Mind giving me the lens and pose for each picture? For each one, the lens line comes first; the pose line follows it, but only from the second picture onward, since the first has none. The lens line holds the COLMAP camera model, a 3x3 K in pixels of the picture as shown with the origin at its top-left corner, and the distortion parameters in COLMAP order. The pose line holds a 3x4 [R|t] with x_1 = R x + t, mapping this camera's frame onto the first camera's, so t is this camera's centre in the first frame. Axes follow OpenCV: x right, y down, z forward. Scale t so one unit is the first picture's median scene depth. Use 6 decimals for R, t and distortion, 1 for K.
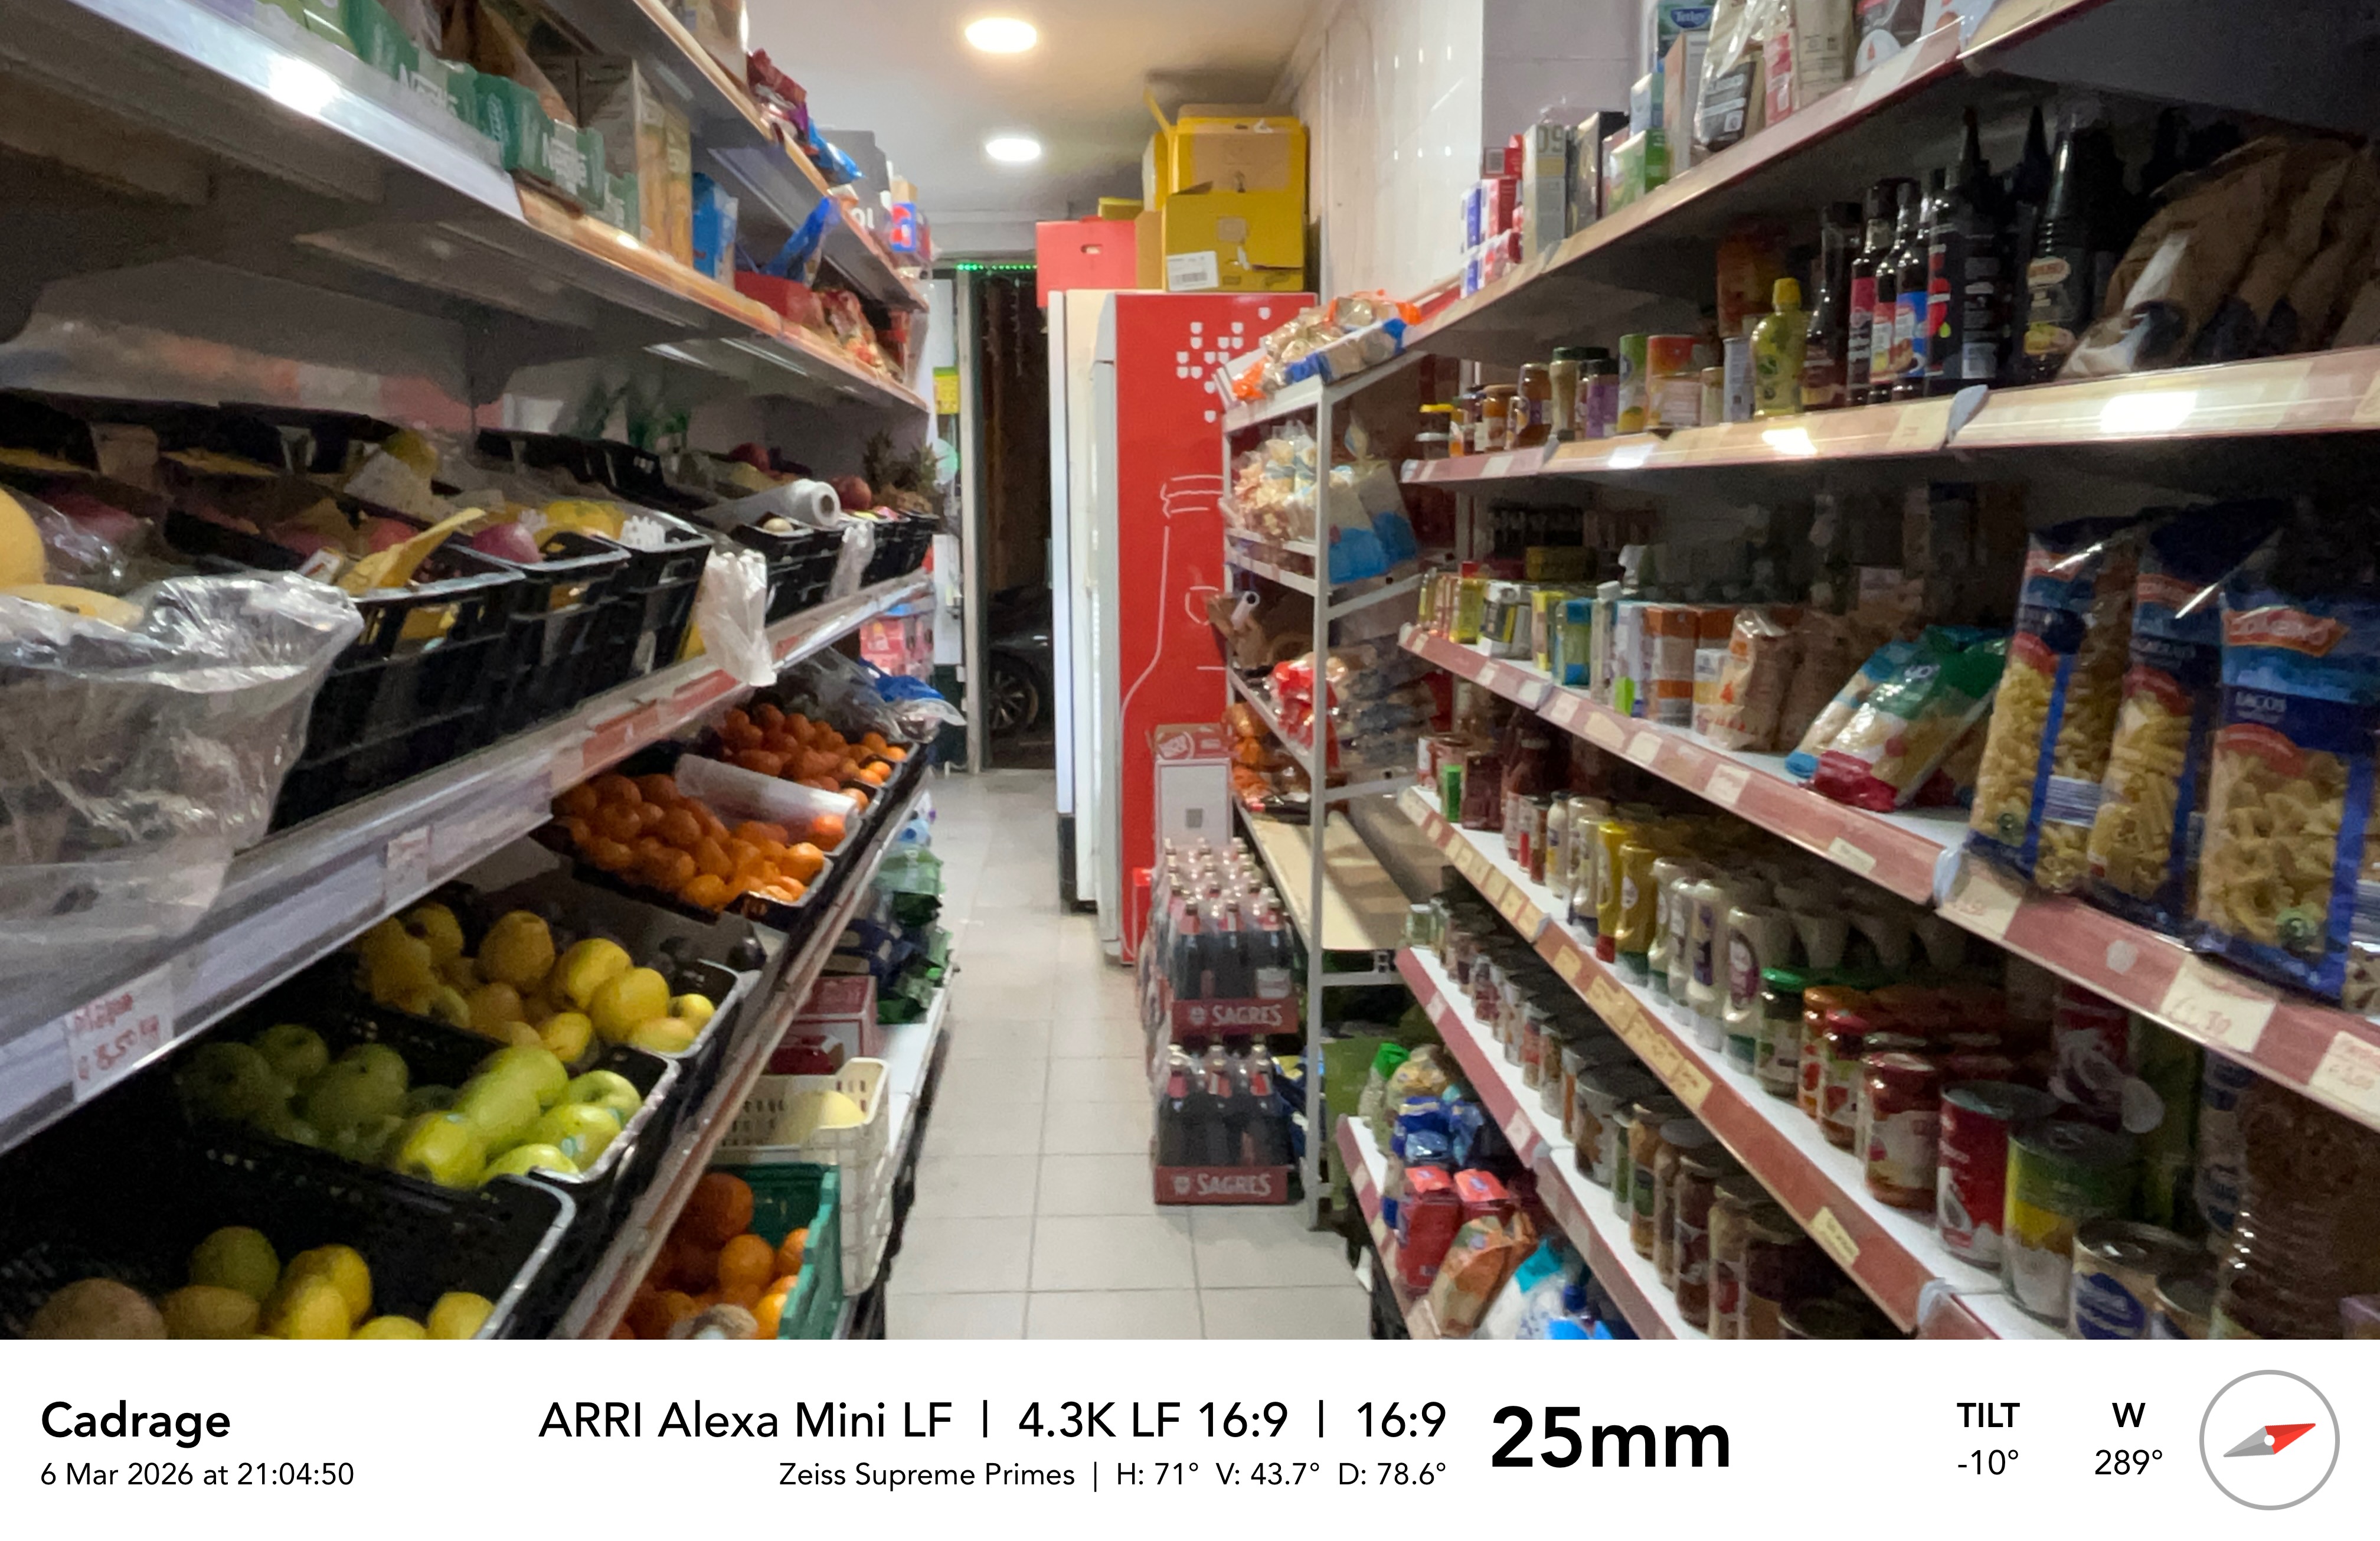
lens RADIAL K [[1622.5, 0, 1190.0], [0, 1622.5, 770.5], [0, 0, 1]] dist [0.023373, -0.050930]
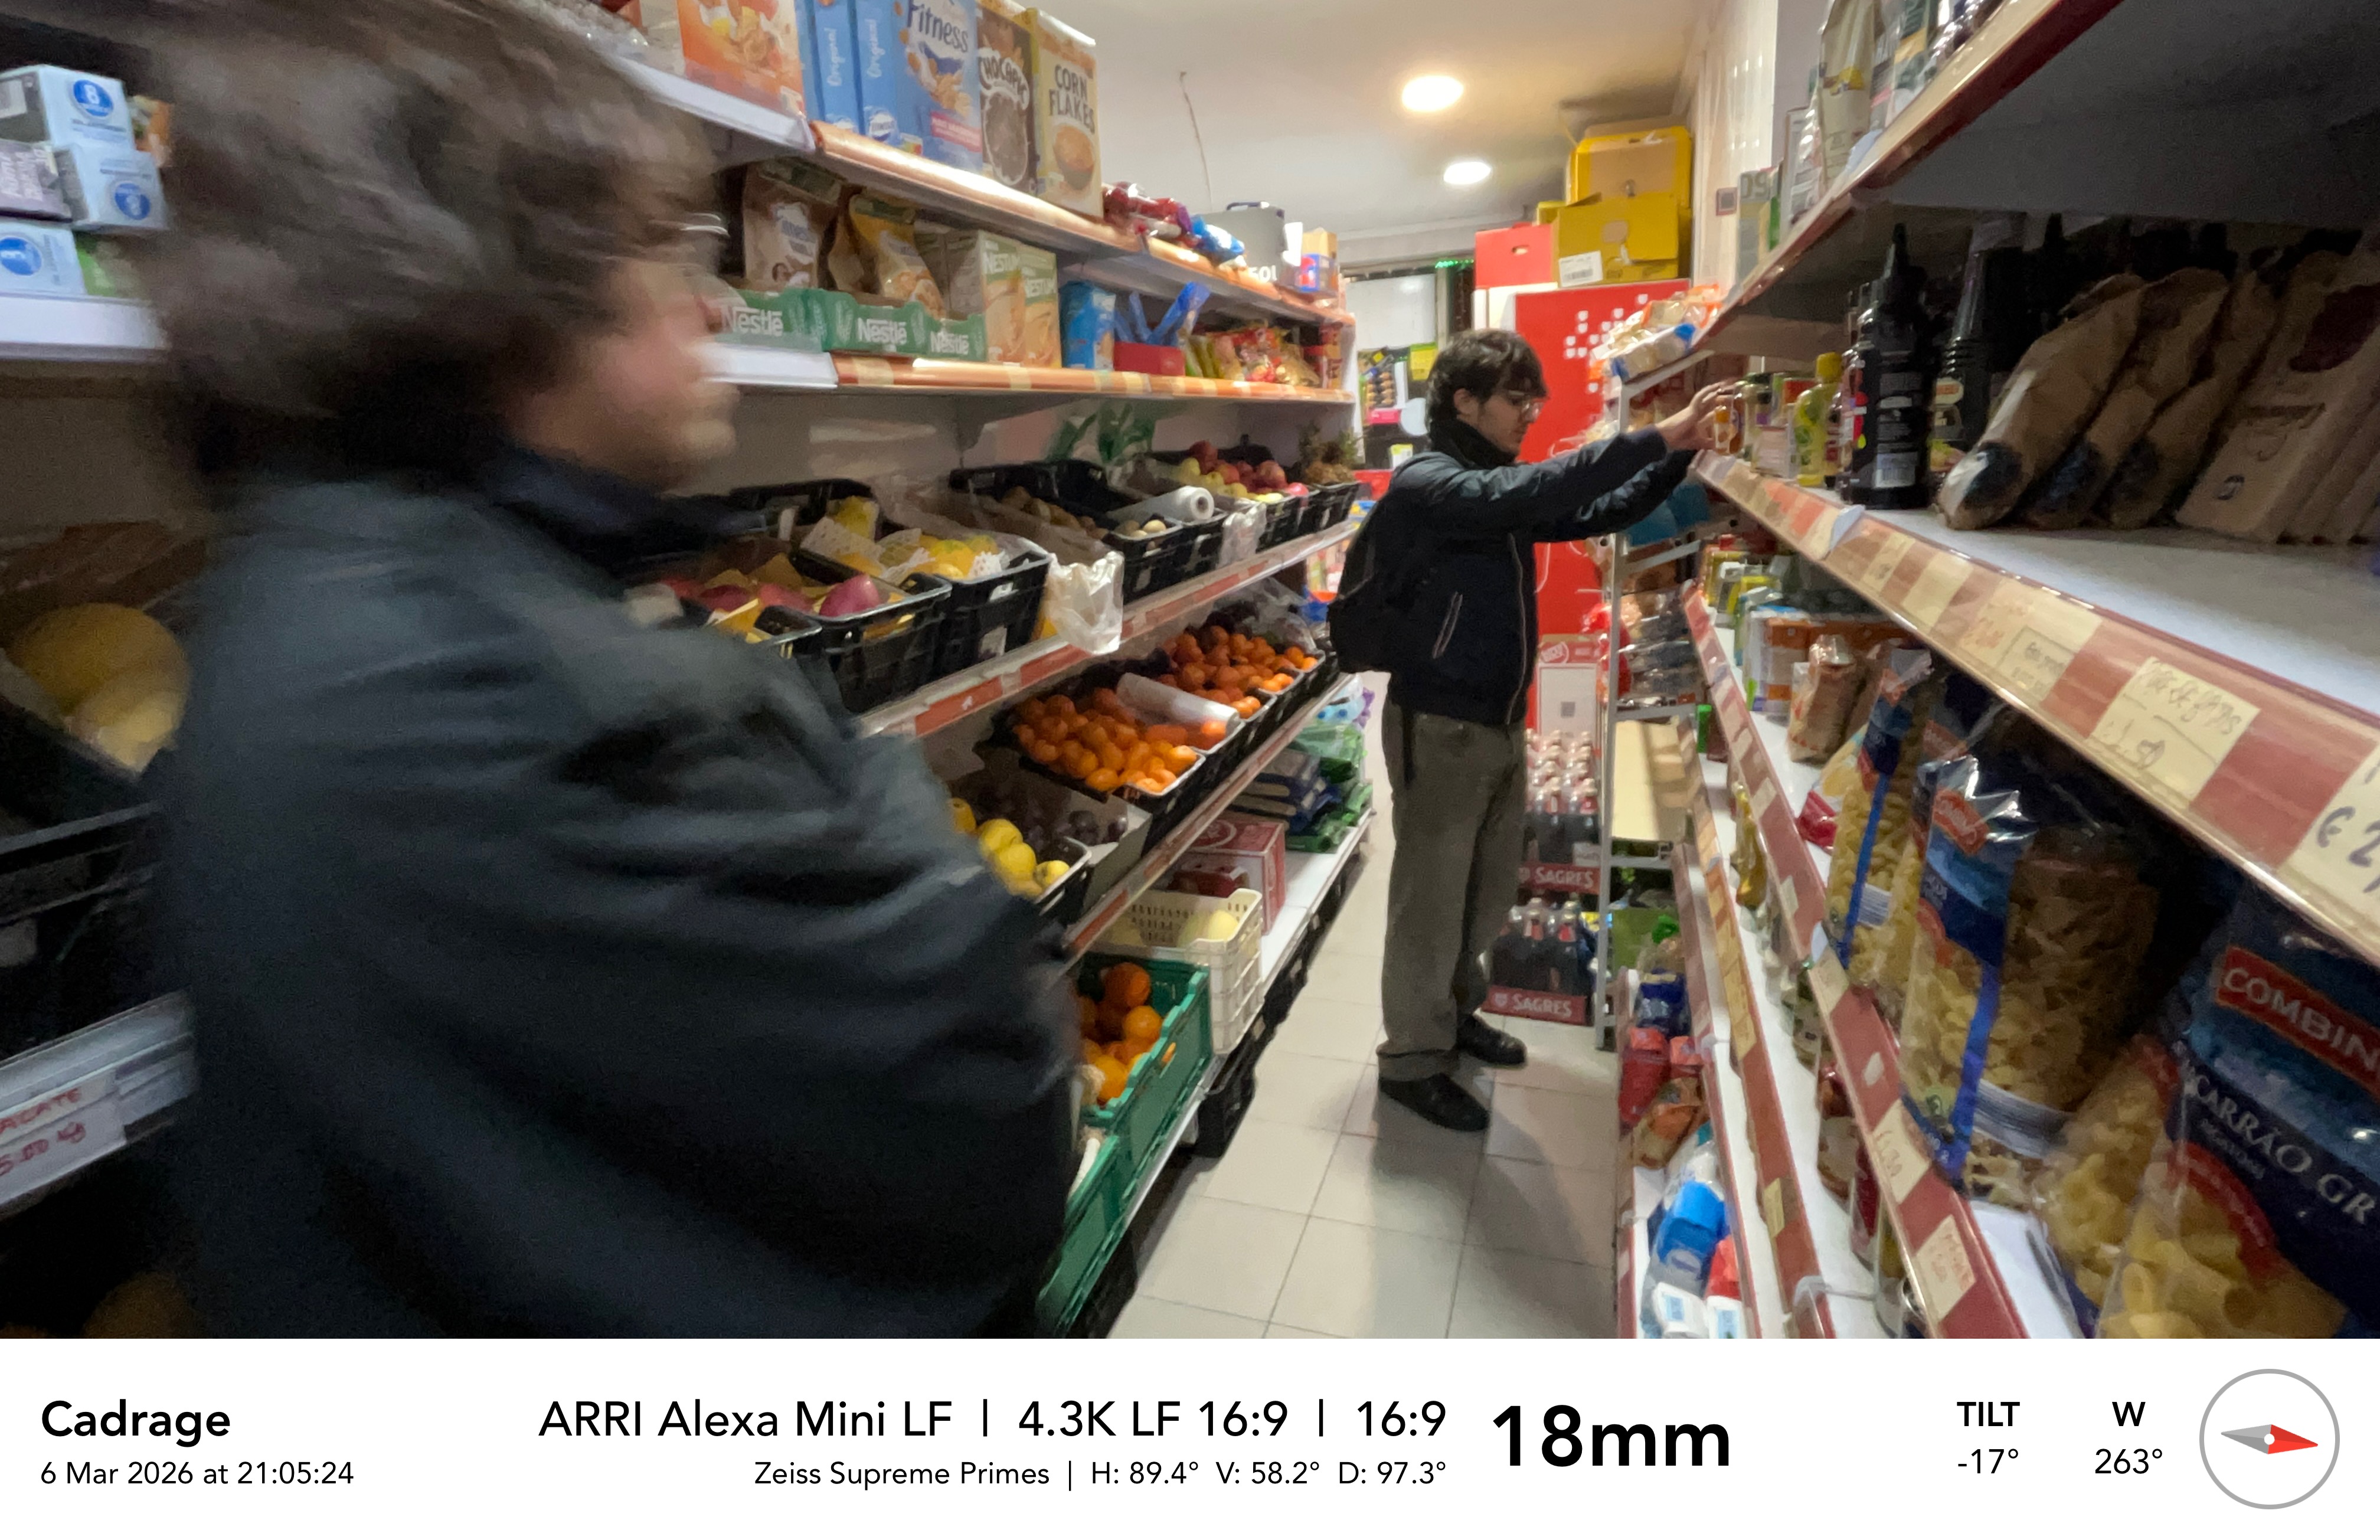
lens RADIAL K [[1195.9, 0, 1188.9], [0, 1195.9, 741.9], [0, 0, 1]] dist [-0.001459, -0.000773]
pose [[0.923218, 0.059558, -0.379632, 0.135530], [-0.022391, 0.994575, 0.101581, -0.053387], [0.383623, -0.085281, 0.919544, 0.033344]]
